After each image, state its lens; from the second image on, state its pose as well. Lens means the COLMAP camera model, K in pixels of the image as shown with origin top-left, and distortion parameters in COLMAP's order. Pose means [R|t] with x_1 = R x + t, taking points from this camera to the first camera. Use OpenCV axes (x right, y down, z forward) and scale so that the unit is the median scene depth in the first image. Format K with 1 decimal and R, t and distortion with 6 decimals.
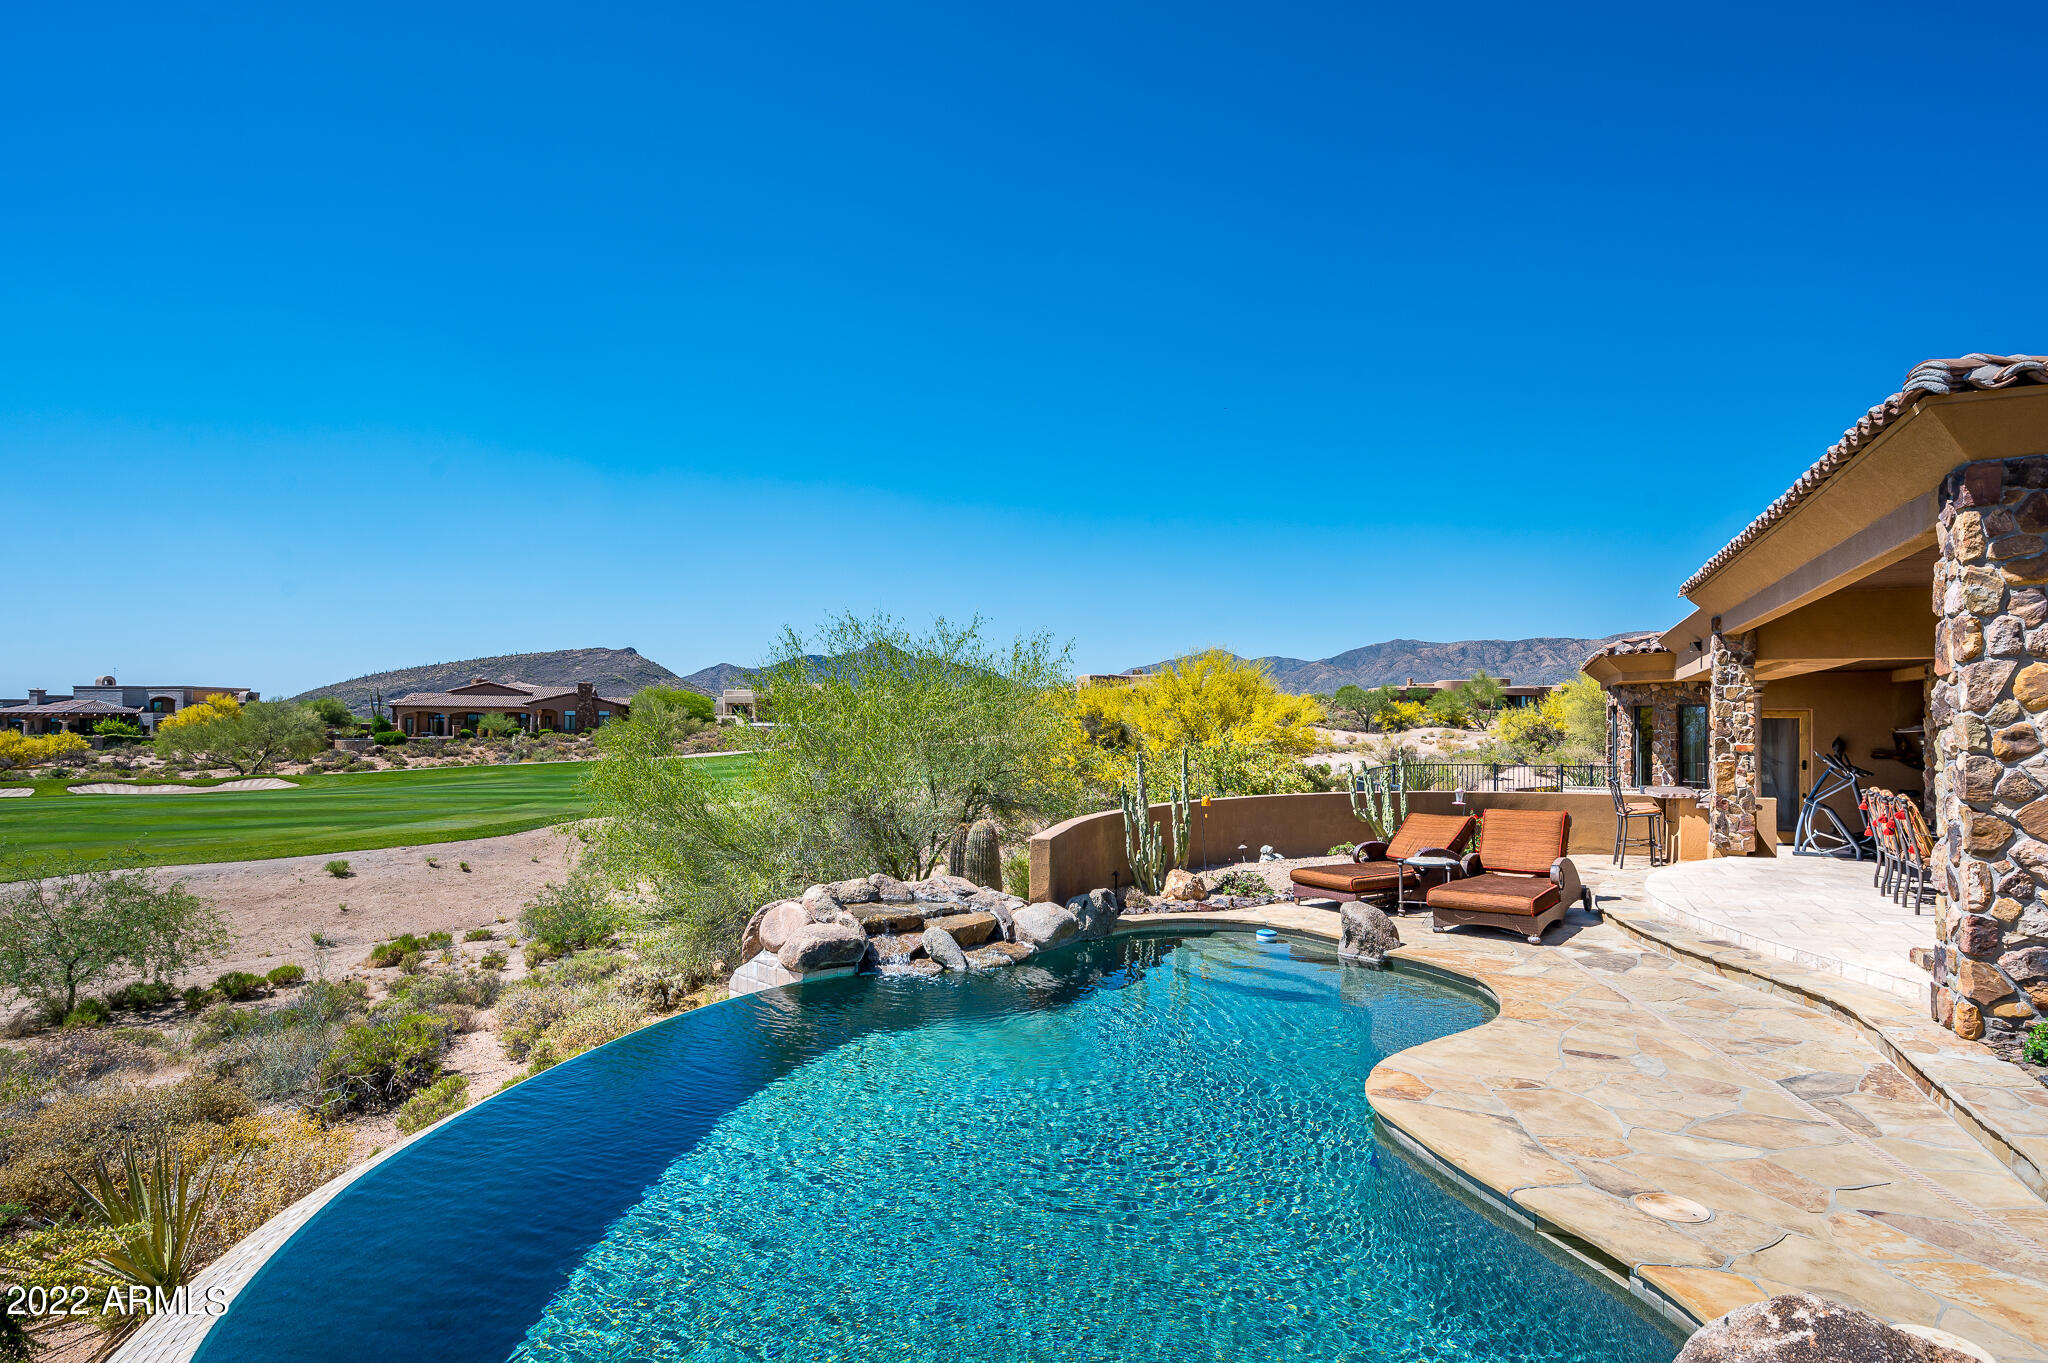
lens RADIAL K [[1052.3, 0, 1022.4], [0, 1052.3, 689.9], [0, 0, 1]] dist [0.002549, 0.000210]
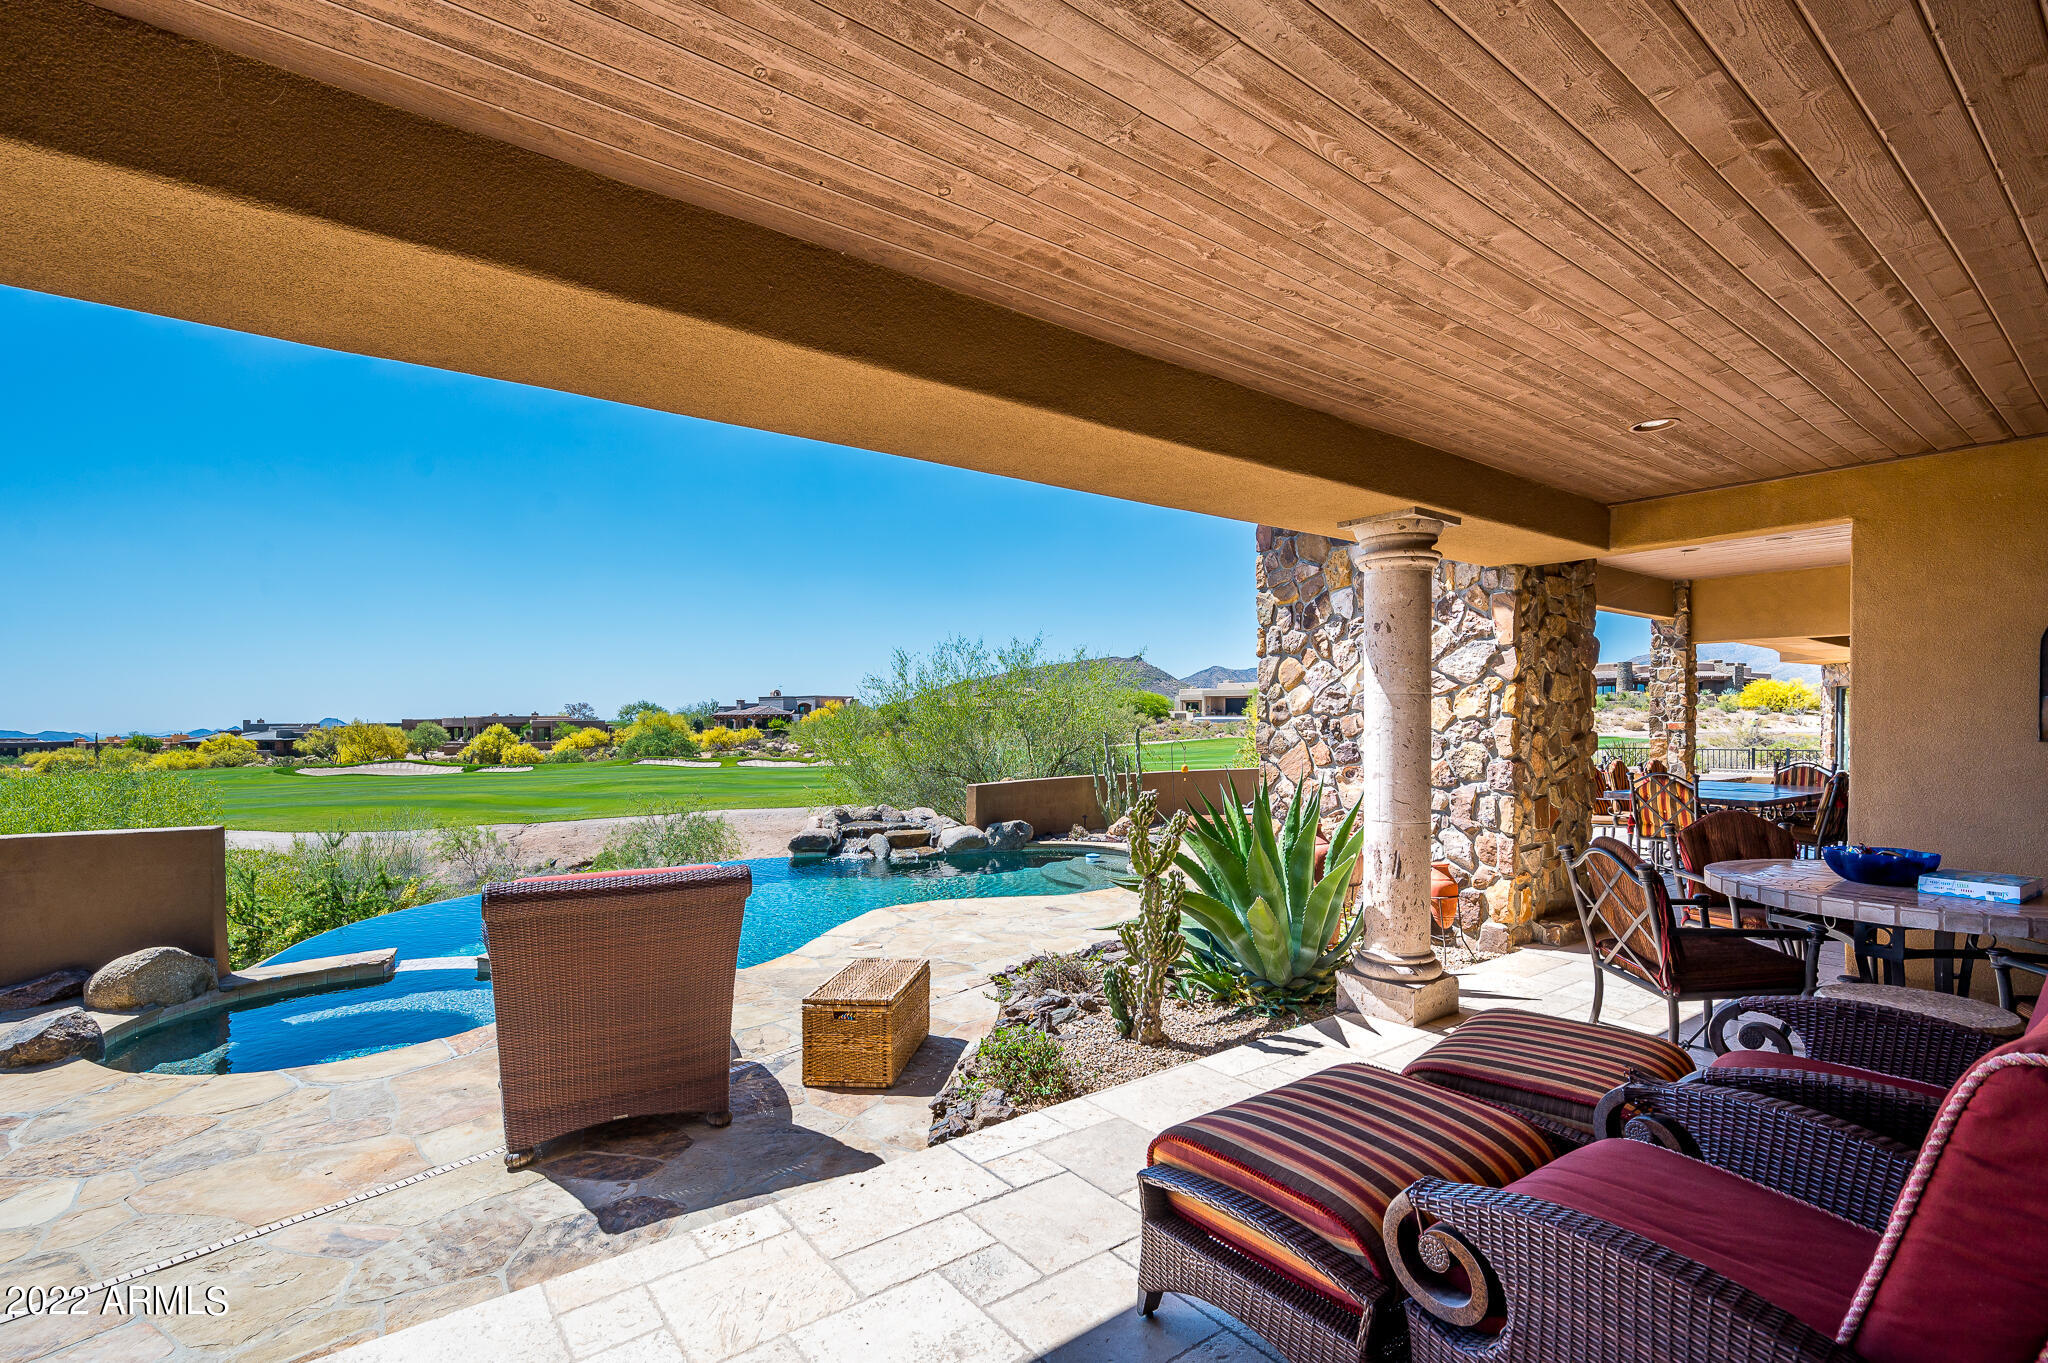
lens RADIAL K [[930.5, 0, 1024.0], [0, 930.5, 694.8], [0, 0, 1]] dist [-0.001128, -0.000023]
pose [[0.888201, -0.020575, -0.458994, 0.530190], [0.023878, 0.999714, 0.001393, 0.006476], [0.458835, -0.012197, 0.888438, -0.131049]]
